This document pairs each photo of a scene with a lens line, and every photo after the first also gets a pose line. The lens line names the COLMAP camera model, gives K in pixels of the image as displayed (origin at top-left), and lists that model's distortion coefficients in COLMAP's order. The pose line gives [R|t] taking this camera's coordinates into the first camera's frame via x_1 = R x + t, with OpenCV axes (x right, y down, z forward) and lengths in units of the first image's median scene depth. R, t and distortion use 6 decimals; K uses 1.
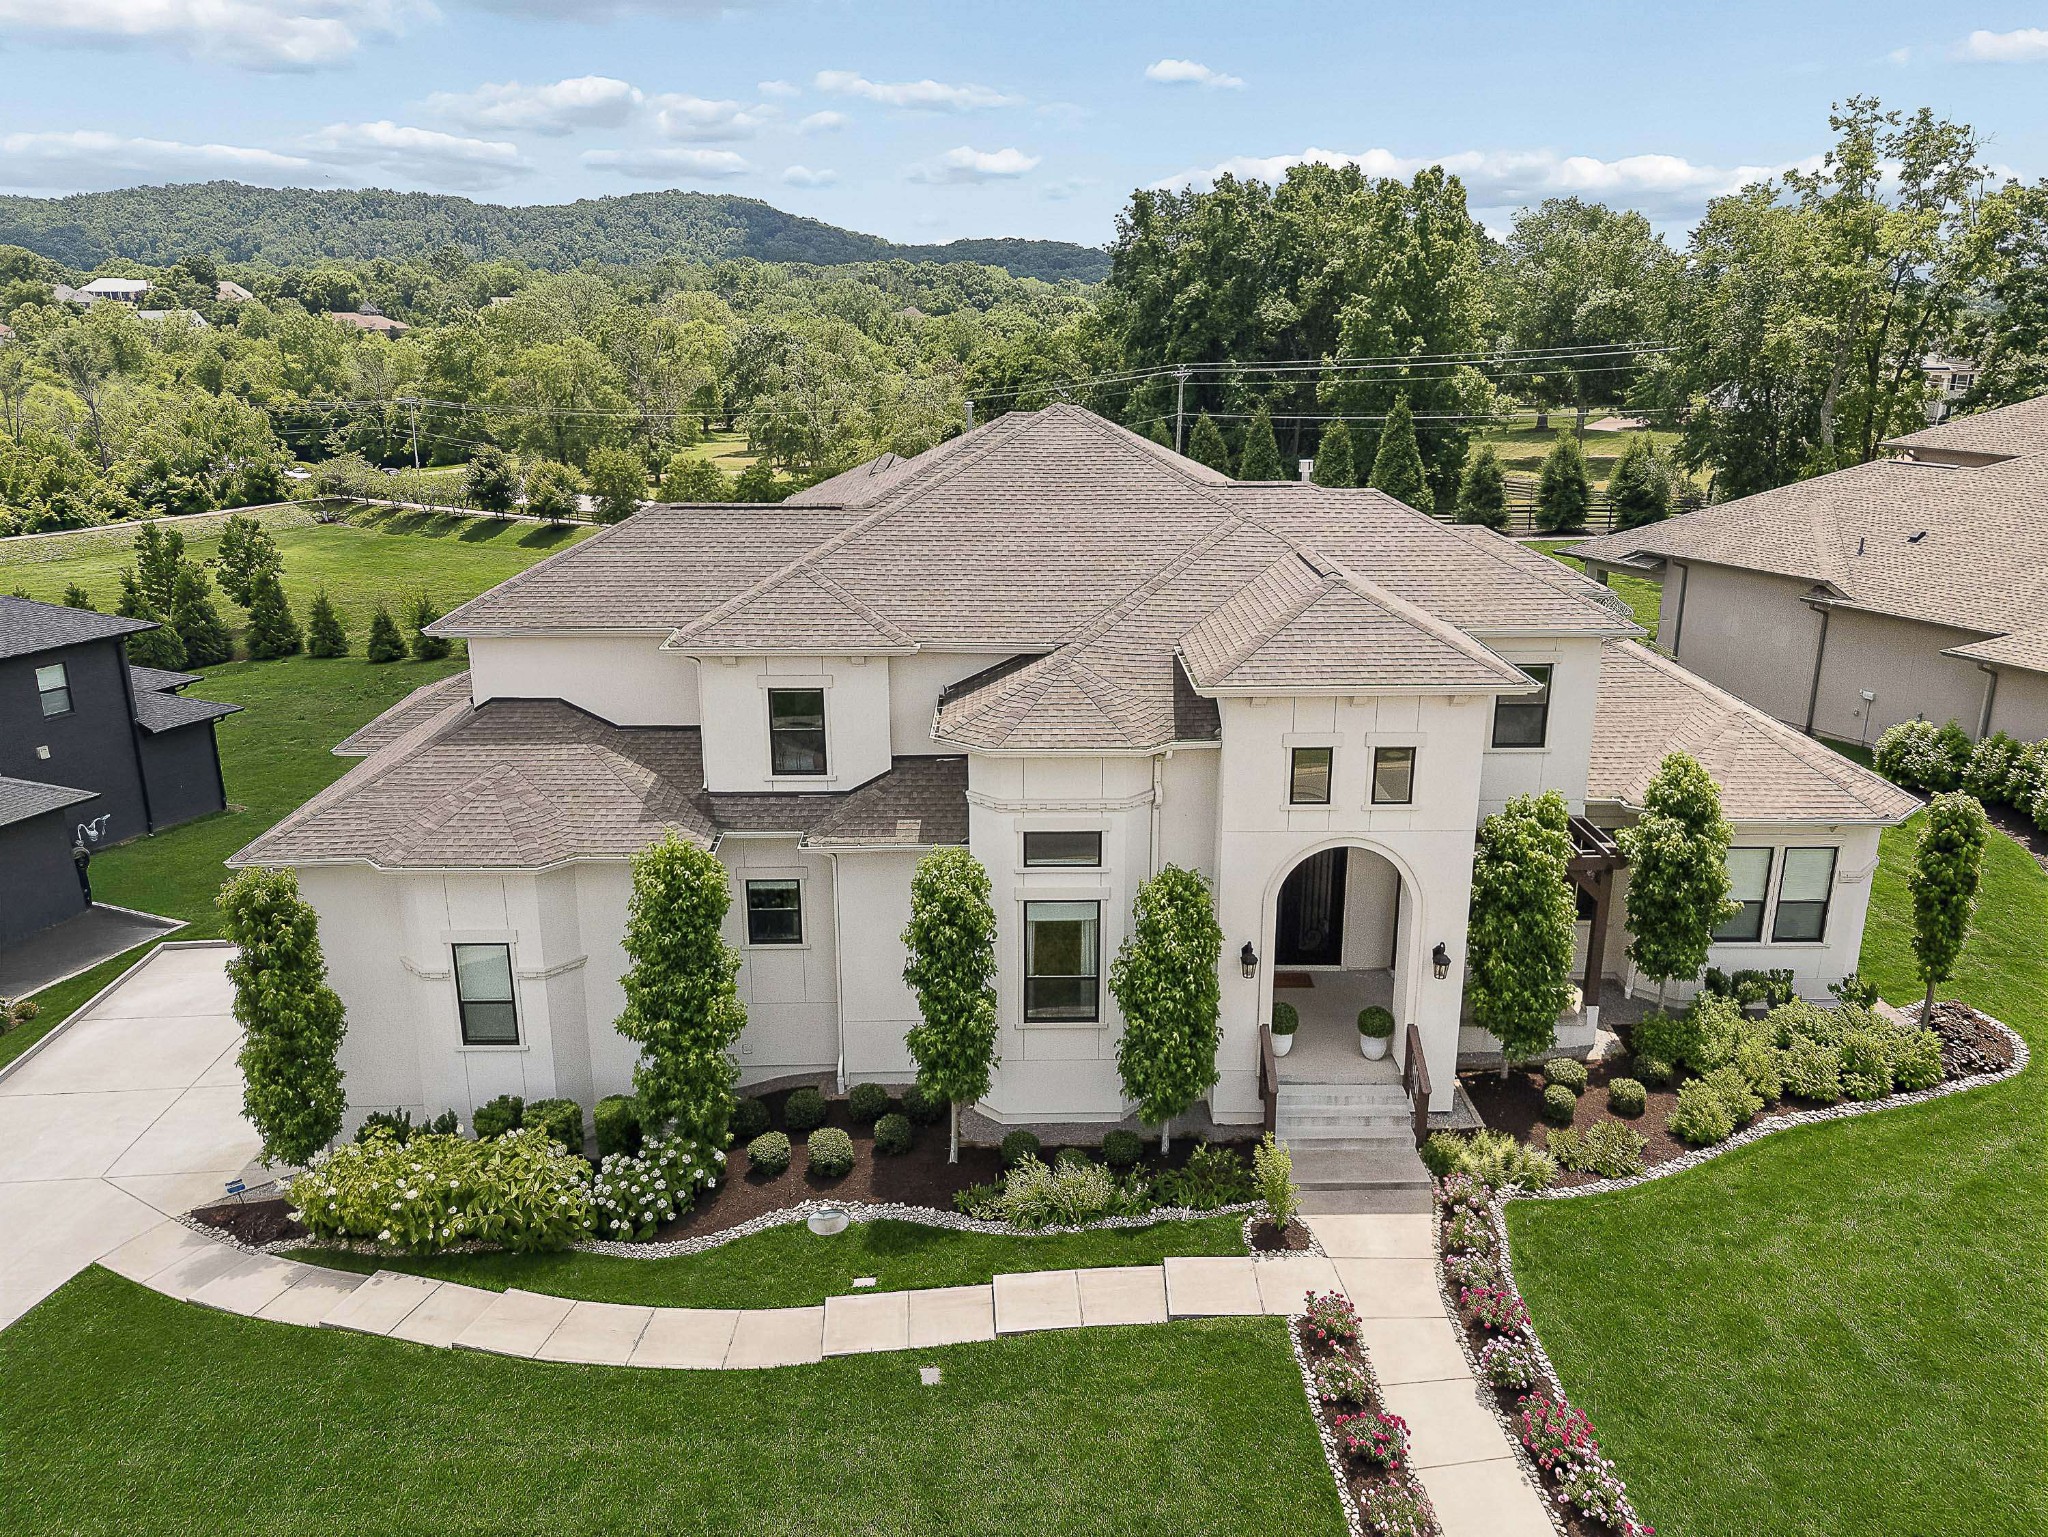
lens RADIAL K [[1505.4, 0, 1030.2], [0, 1505.4, 776.3], [0, 0, 1]] dist [0.041468, -0.011149]
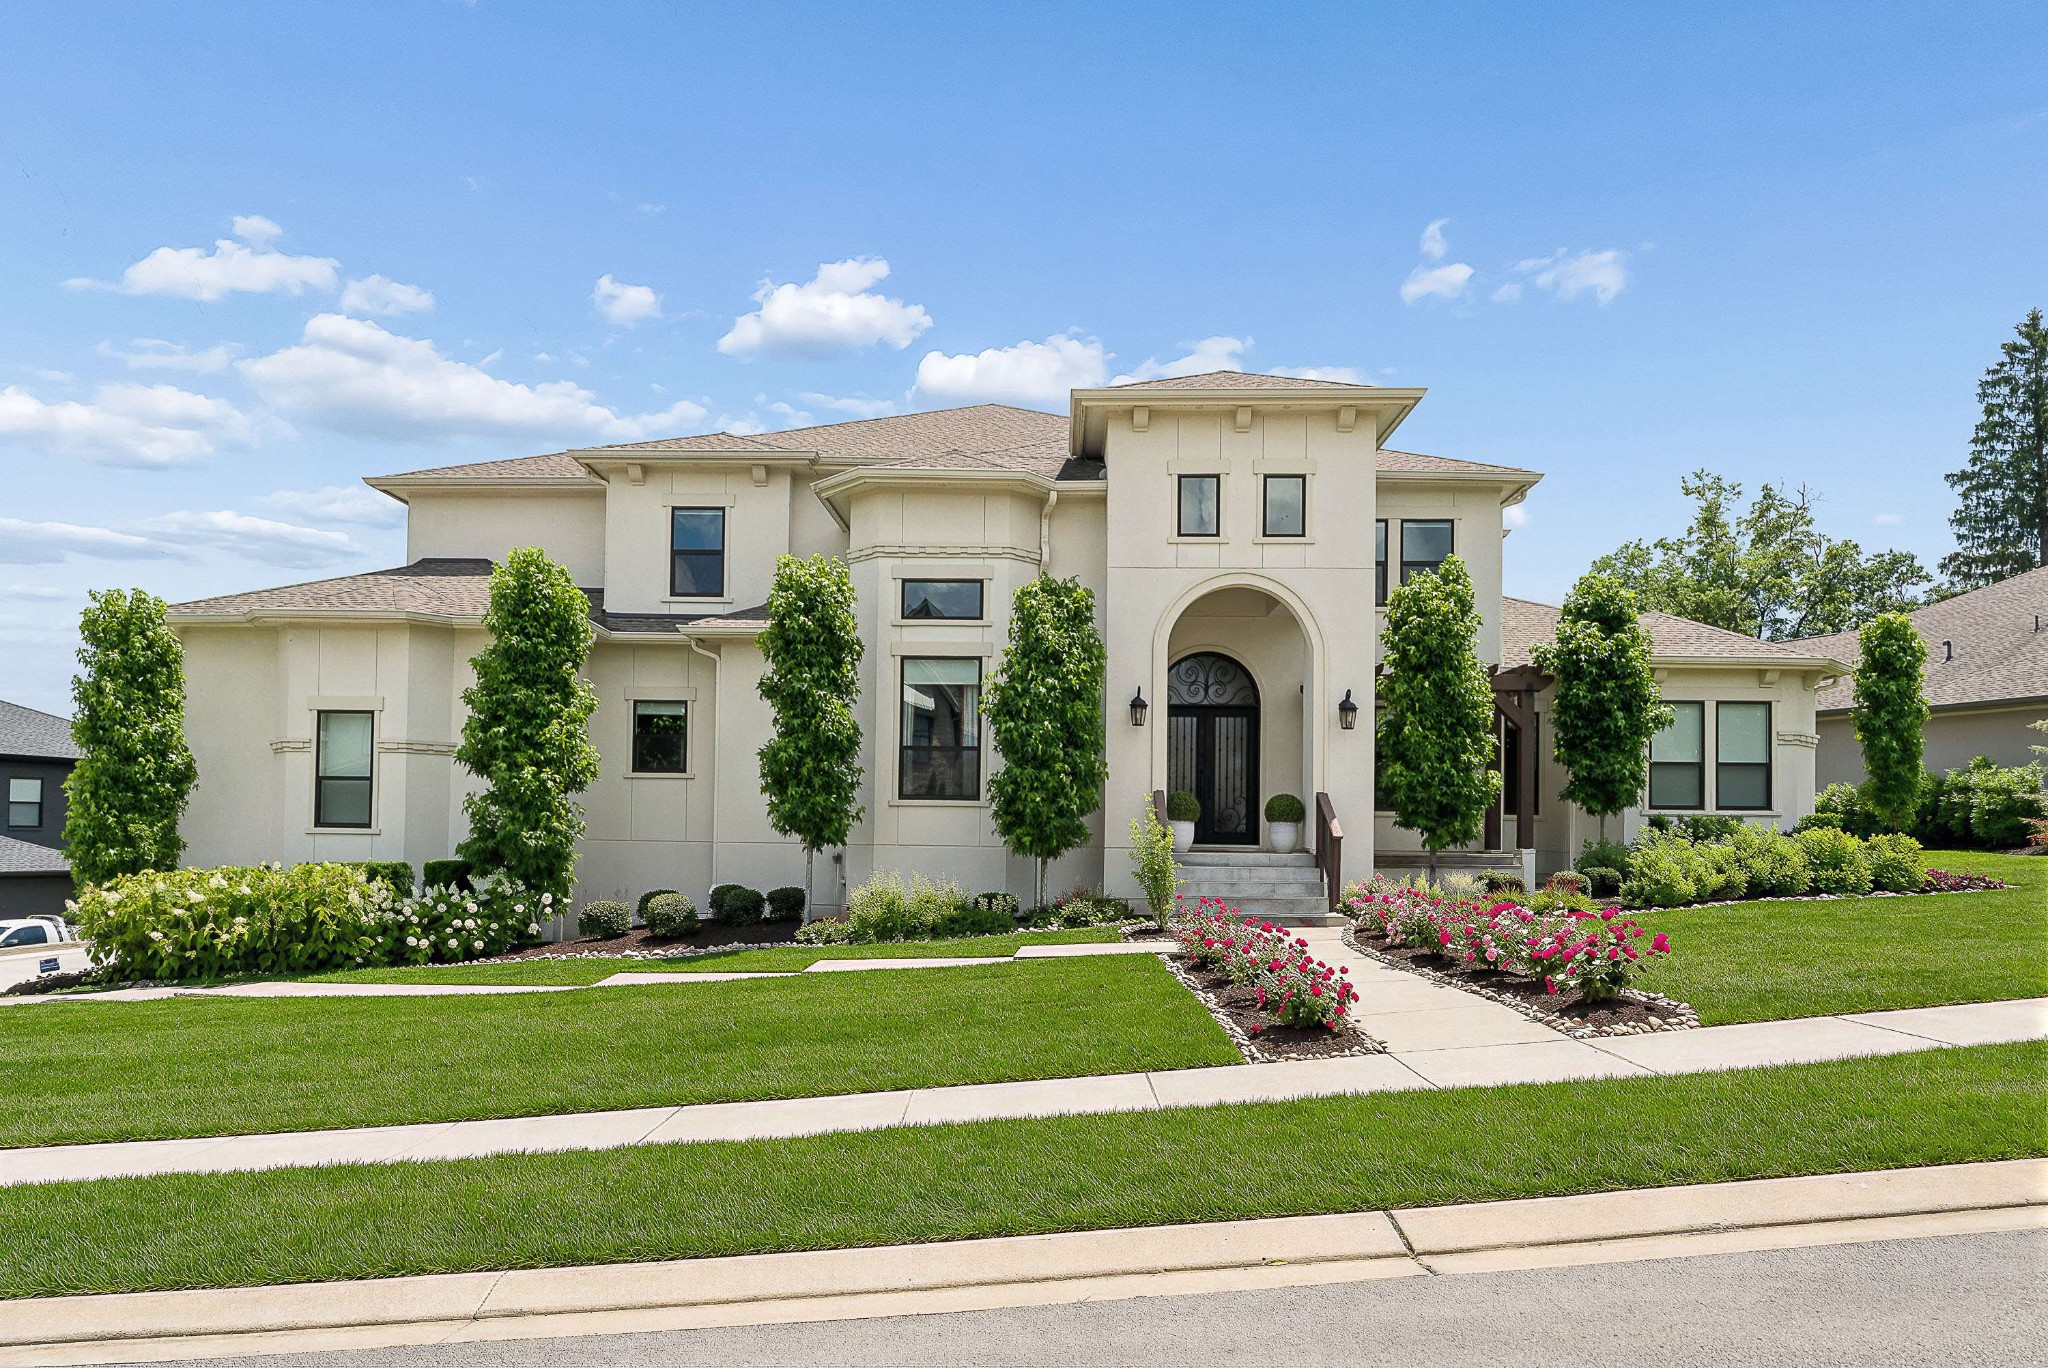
lens RADIAL K [[1262.5, 0, 1007.1], [0, 1262.5, 835.8], [0, 0, 1]] dist [-0.000470, 0.003870]
pose [[0.998649, 0.013663, -0.050136, 0.100960], [-0.028507, 0.950722, -0.308731, 0.421424], [0.043447, 0.309743, 0.949827, 0.275089]]
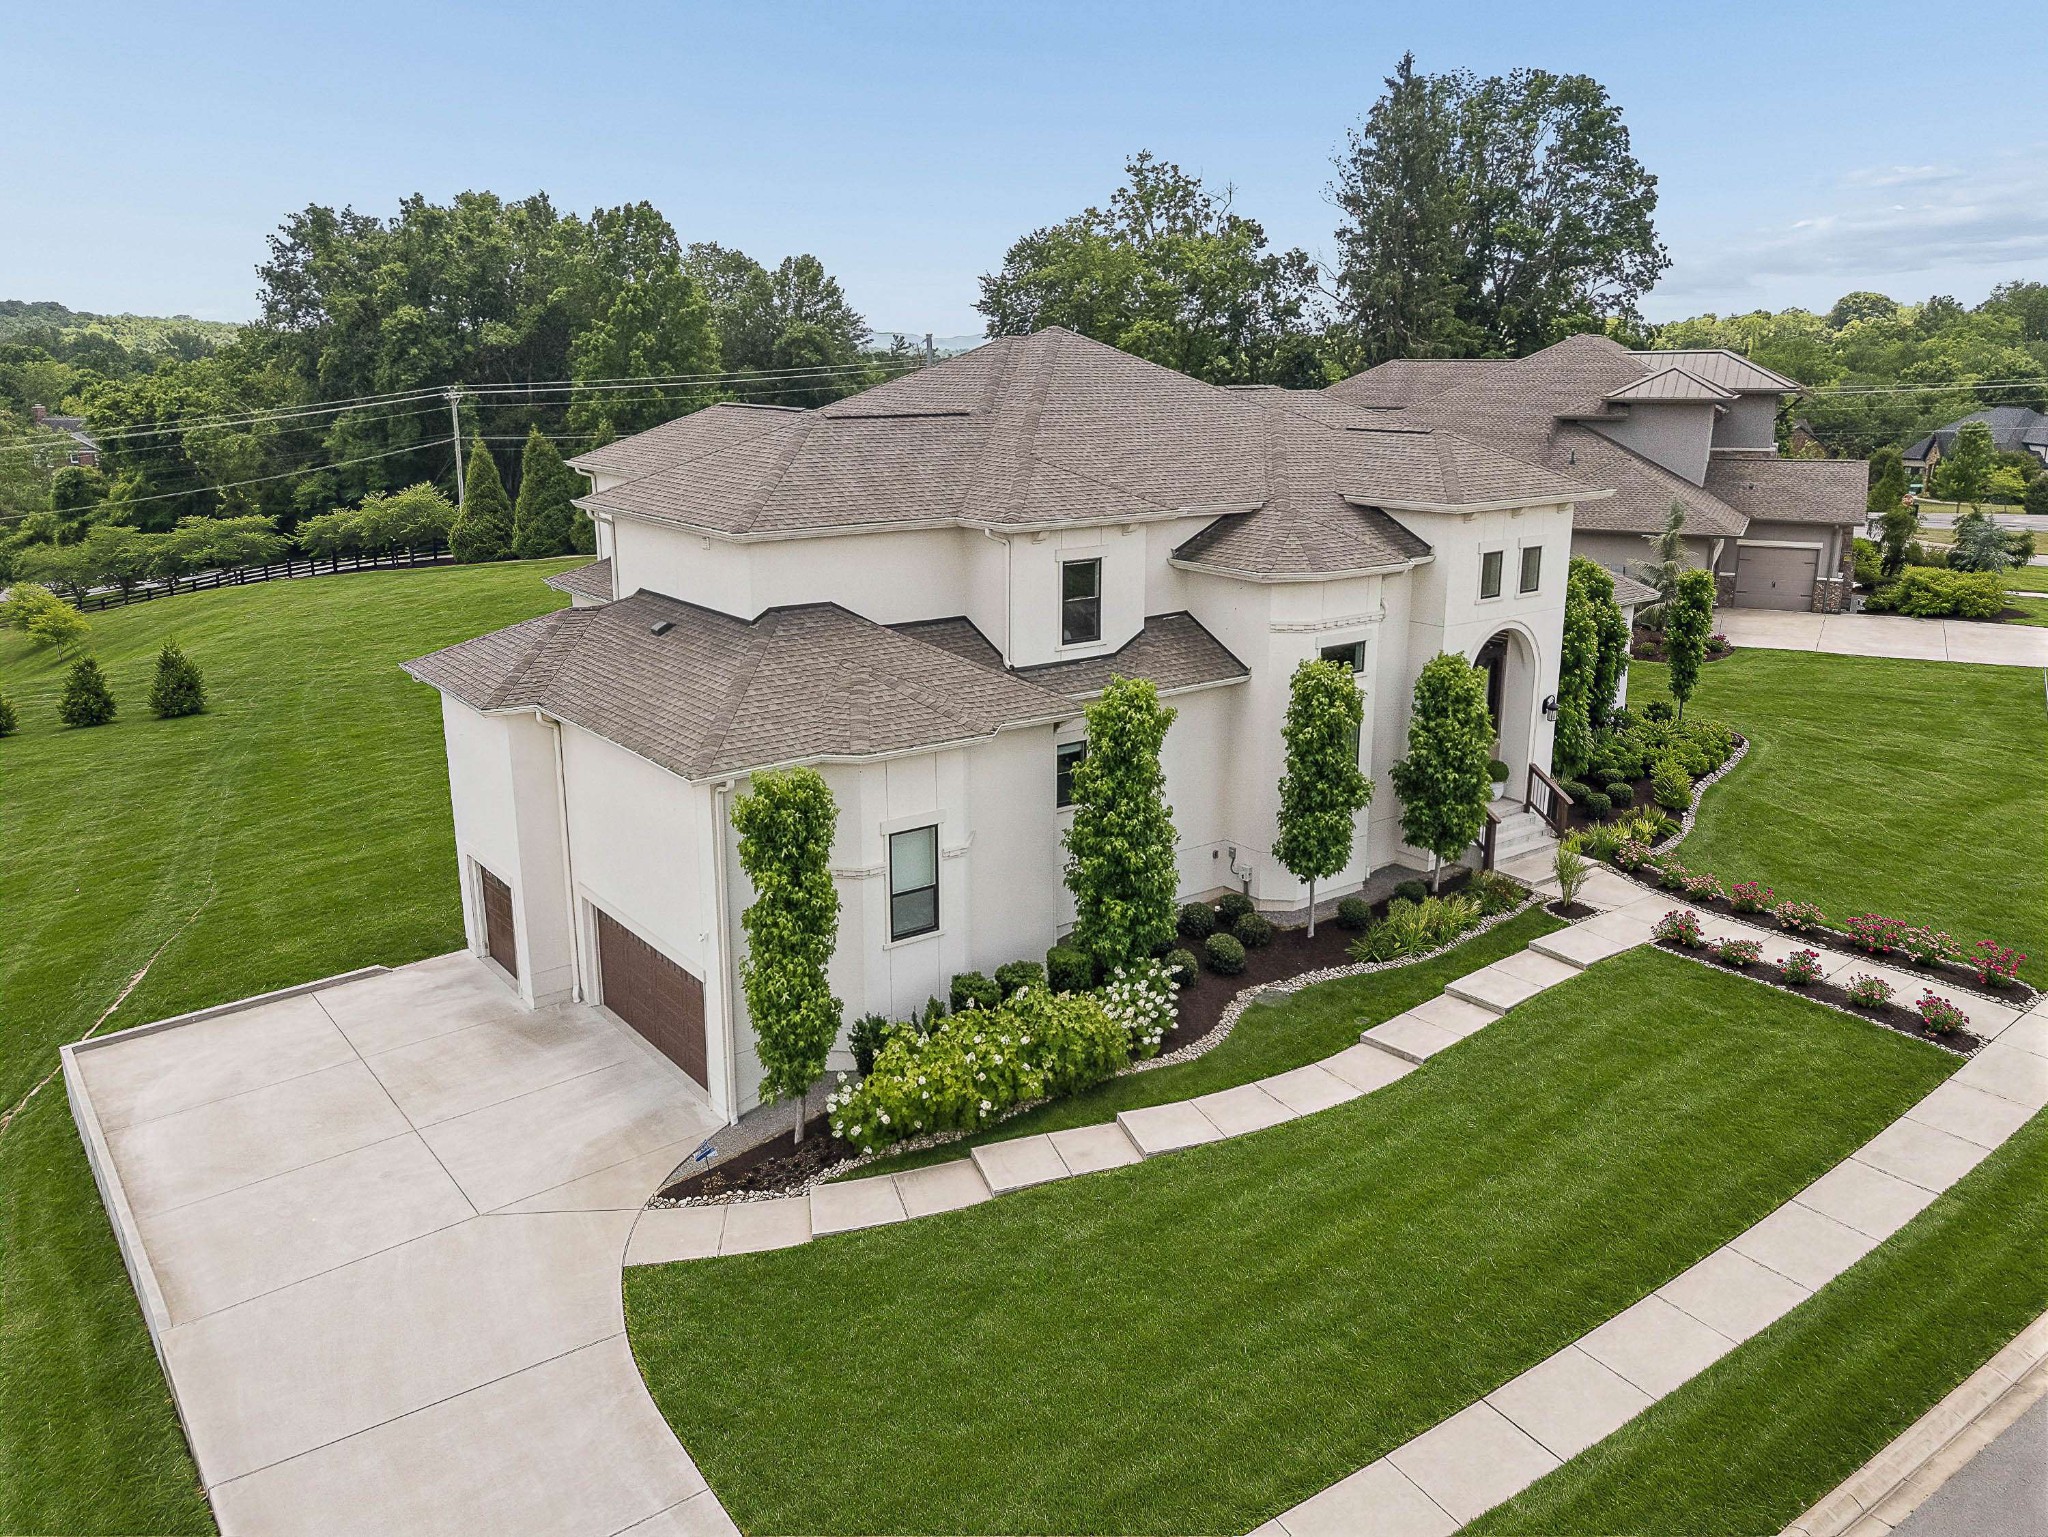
lens RADIAL K [[1505.4, 0, 1023.3], [0, 1505.4, 767.0], [0, 0, 1]] dist [0.041468, -0.011149]
pose [[0.814722, -0.153893, 0.559057, -0.847927], [0.176553, 0.984197, 0.013629, 0.068793], [-0.552320, 0.087599, 0.829017, 0.136260]]
